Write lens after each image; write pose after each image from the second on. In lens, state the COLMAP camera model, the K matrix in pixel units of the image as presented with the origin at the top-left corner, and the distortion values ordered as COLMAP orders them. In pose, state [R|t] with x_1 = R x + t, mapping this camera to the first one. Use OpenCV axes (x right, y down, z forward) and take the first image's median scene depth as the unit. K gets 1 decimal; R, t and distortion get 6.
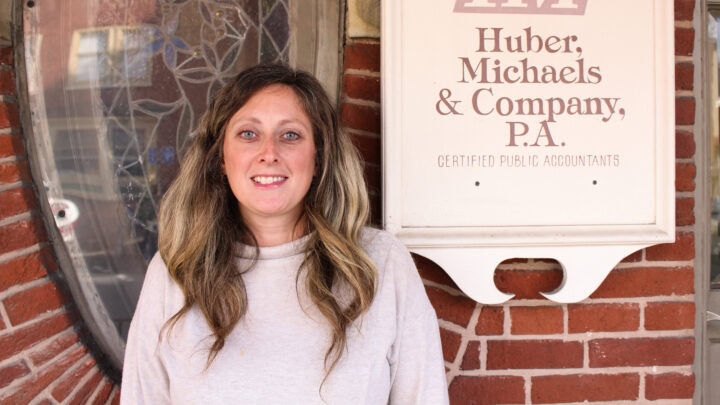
lens RADIAL K [[729.8, 0, 359.4], [0, 729.8, 162.4], [0, 0, 1]] dist [-0.103463, 0.000000]
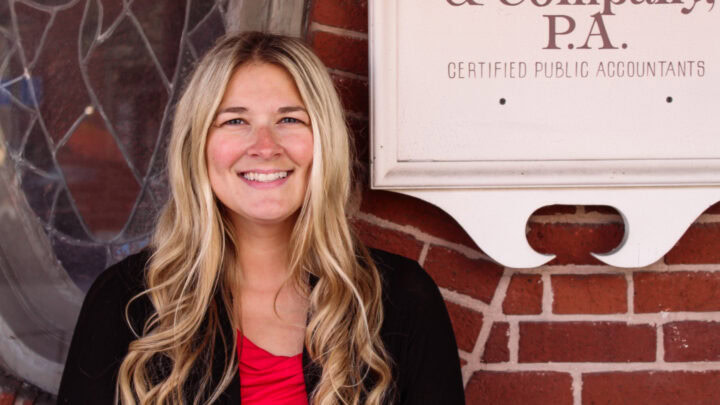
lens RADIAL K [[1246.5, 0, 354.1], [0, 1246.5, 184.2], [0, 0, 1]] dist [0.046602, 0.000000]
pose [[0.999988, -0.004132, 0.002769, 0.010272], [0.003971, 0.998428, 0.055912, 0.041171], [-0.002996, -0.055901, 0.998432, -0.240713]]
